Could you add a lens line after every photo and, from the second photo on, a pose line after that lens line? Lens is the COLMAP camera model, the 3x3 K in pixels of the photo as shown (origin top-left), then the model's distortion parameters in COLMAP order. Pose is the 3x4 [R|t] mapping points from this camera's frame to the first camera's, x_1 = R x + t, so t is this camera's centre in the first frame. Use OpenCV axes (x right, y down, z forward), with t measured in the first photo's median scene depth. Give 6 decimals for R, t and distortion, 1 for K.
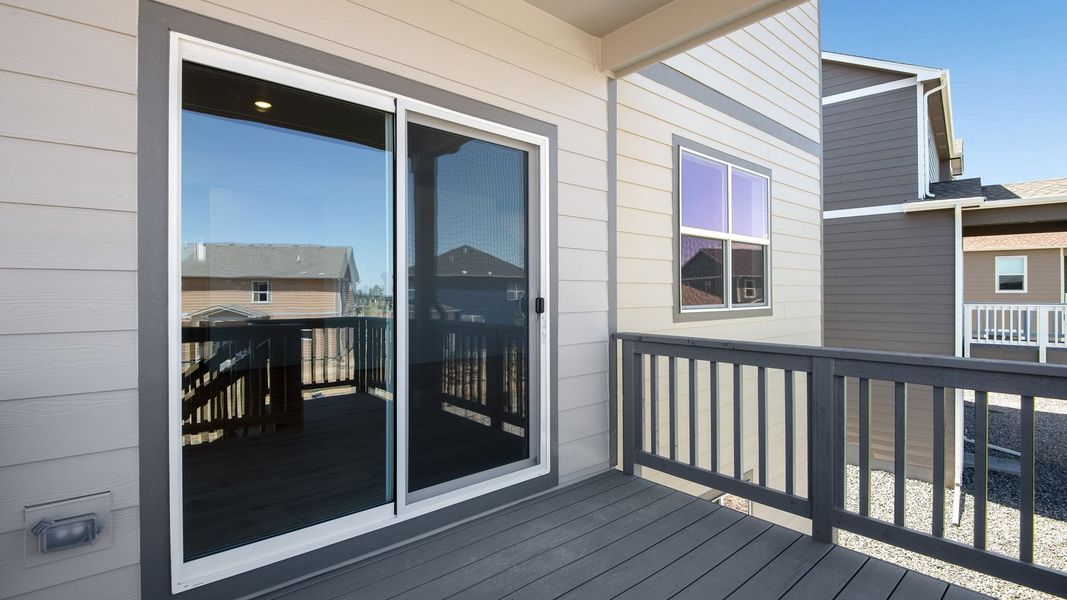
lens RADIAL K [[497.3, 0, 532.9], [0, 497.3, 294.1], [0, 0, 1]] dist [0.000428, -0.000369]
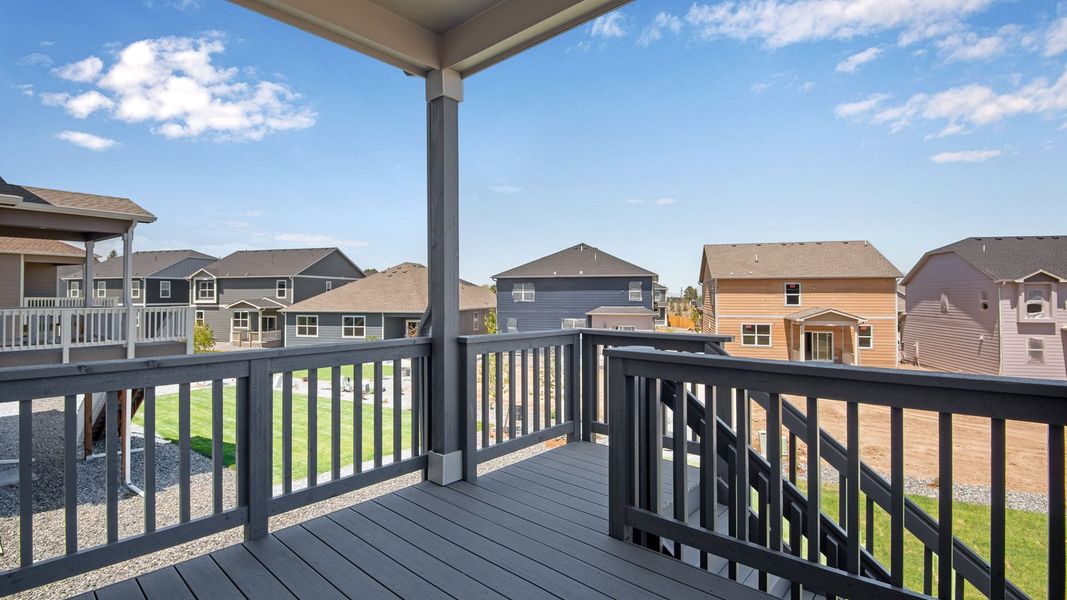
lens RADIAL K [[495.9, 0, 524.3], [0, 495.9, 294.4], [0, 0, 1]] dist [-0.013446, -0.001127]
pose [[-0.116373, 0.003778, 0.993198, -0.198417], [0.004807, 0.999983, -0.003241, -0.000441], [-0.993194, 0.004397, -0.116389, 0.230475]]
